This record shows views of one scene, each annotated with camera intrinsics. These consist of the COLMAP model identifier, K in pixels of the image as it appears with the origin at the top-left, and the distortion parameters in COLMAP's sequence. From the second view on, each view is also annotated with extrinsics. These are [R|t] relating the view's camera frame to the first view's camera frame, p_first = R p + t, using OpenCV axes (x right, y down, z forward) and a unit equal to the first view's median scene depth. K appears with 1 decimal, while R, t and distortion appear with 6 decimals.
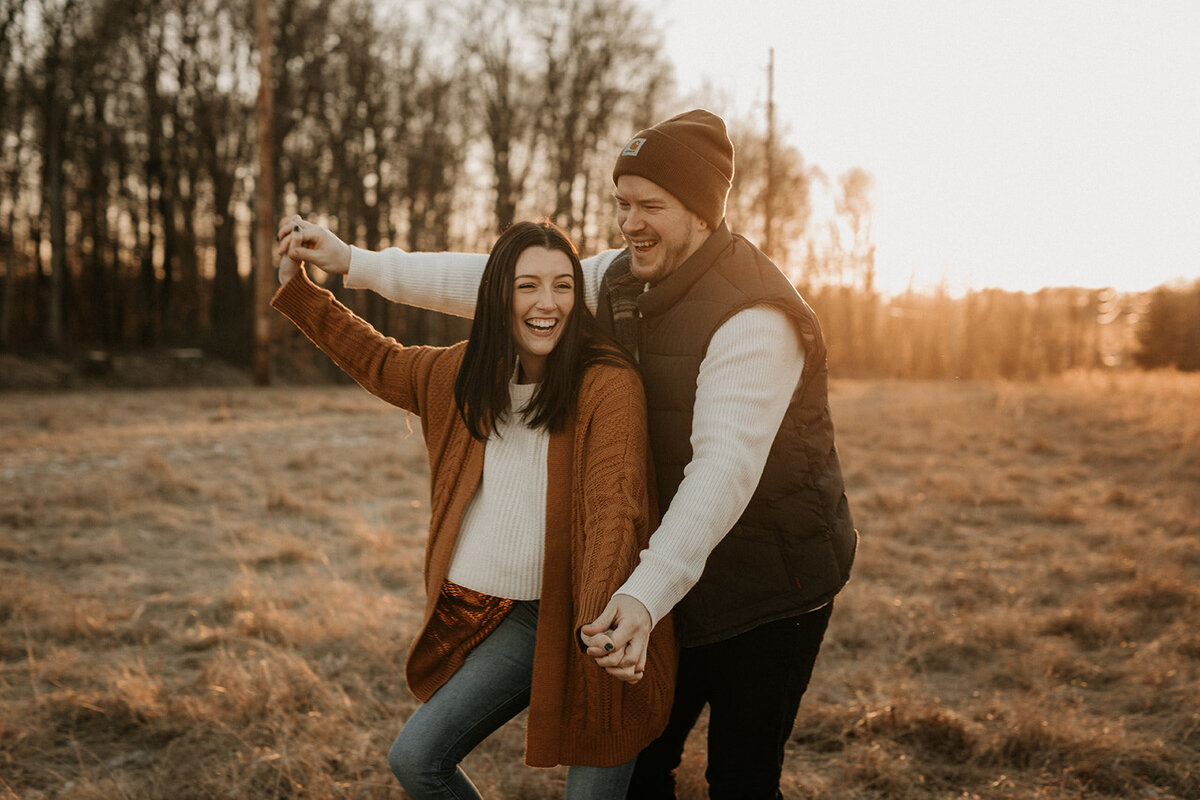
lens RADIAL K [[1810.9, 0, 600.0], [0, 1810.9, 400.0], [0, 0, 1]] dist [0.022094, 0.078714]
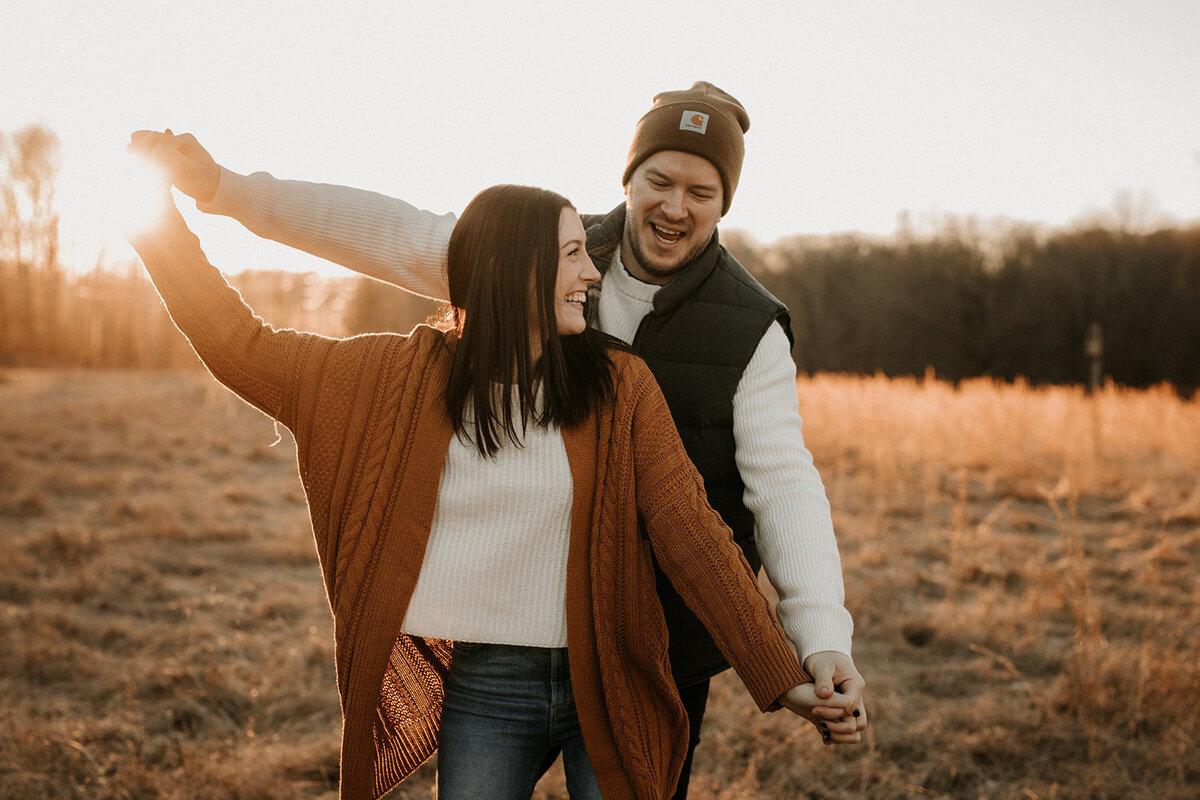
lens RADIAL K [[1810.9, 0, 600.0], [0, 1810.9, 400.0], [0, 0, 1]] dist [0.022094, 0.078714]
pose [[0.905420, -0.004615, 0.424491, 0.030172], [0.001226, 0.999965, 0.008257, -0.005252], [-0.424514, -0.006956, 0.905395, 0.176697]]
